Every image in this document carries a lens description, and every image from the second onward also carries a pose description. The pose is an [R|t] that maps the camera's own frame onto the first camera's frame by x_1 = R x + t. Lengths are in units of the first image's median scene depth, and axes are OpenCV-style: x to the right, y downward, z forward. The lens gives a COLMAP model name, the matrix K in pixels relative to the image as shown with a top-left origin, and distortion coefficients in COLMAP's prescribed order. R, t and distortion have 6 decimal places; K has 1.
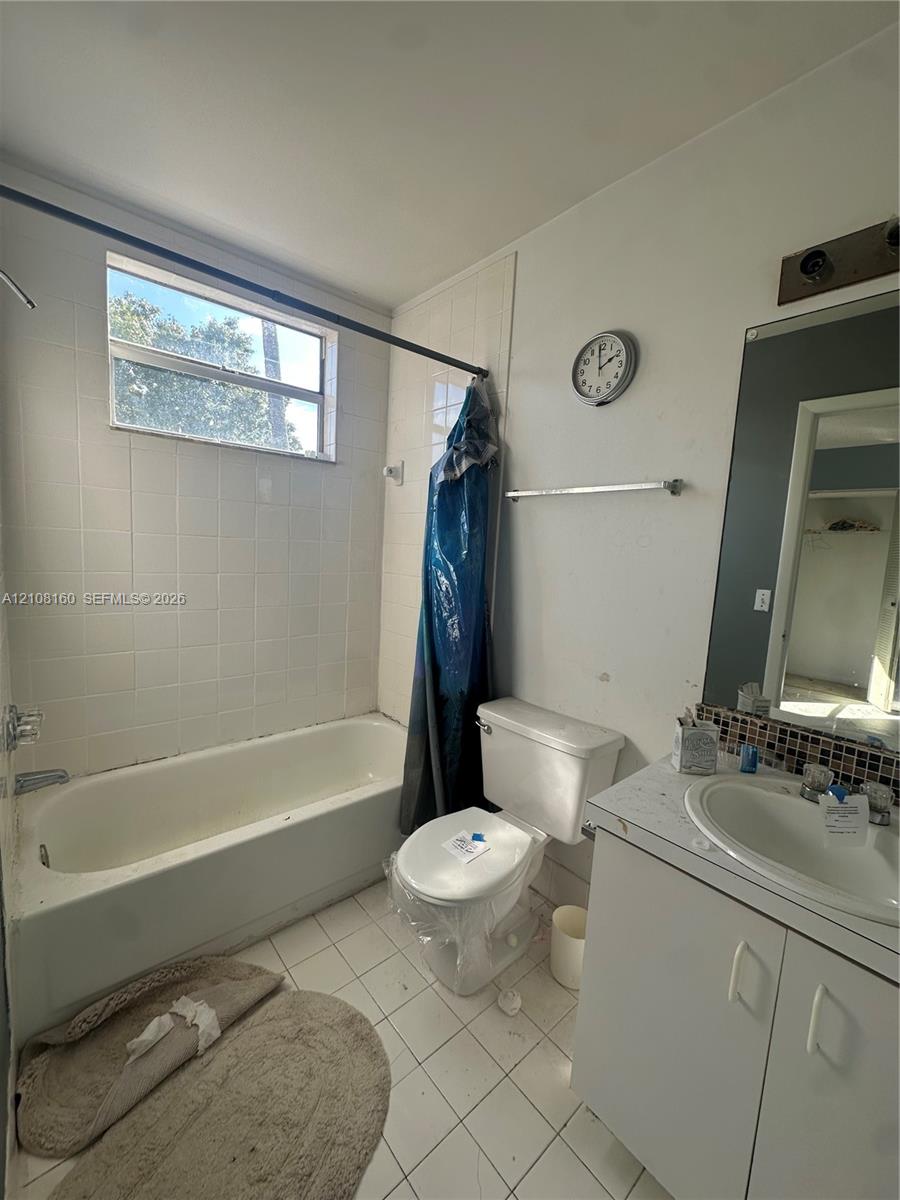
lens RADIAL K [[479.3, 0, 450.8], [0, 479.3, 597.7], [0, 0, 1]] dist [-0.006261, 0.001147]
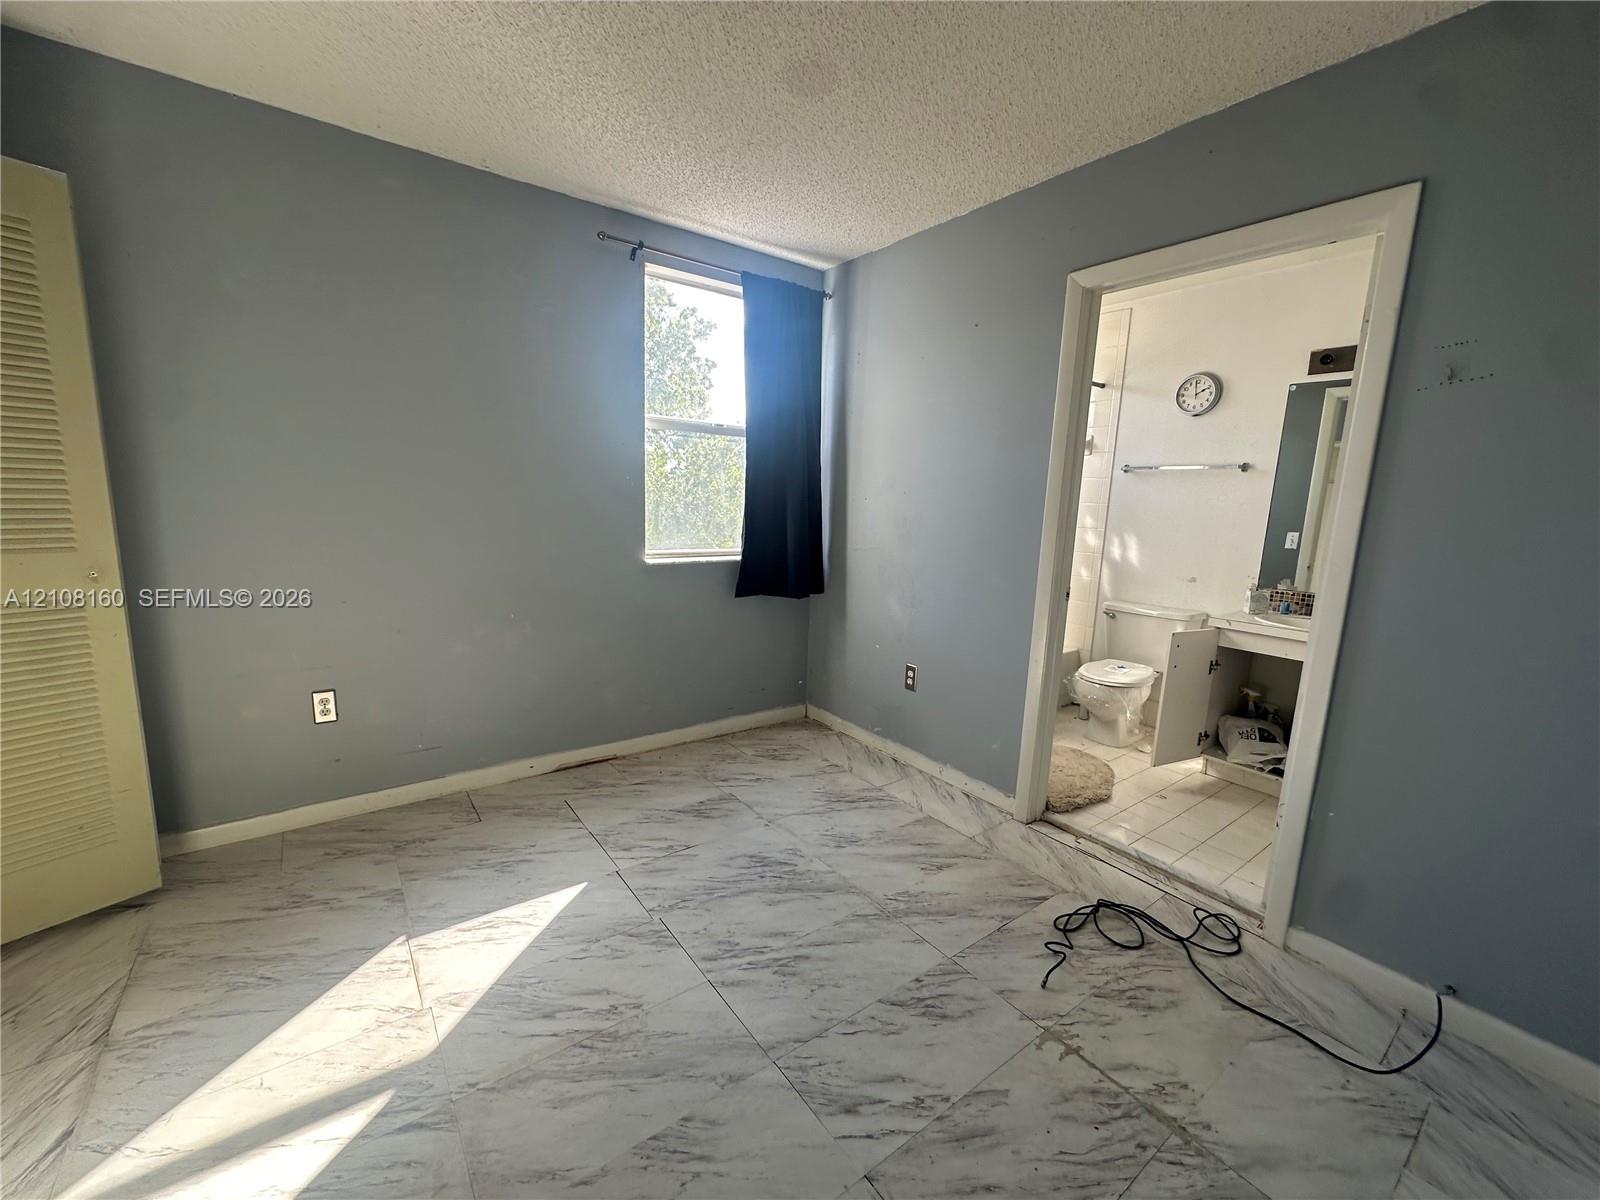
lens RADIAL K [[639.0, 0, 796.2], [0, 639.0, 603.8], [0, 0, 1]] dist [-0.006261, 0.001147]
pose [[0.997002, -0.004652, -0.077236, -0.921017], [0.008747, 0.998569, 0.052764, 0.123563], [0.076880, -0.053282, 0.995616, -1.377547]]
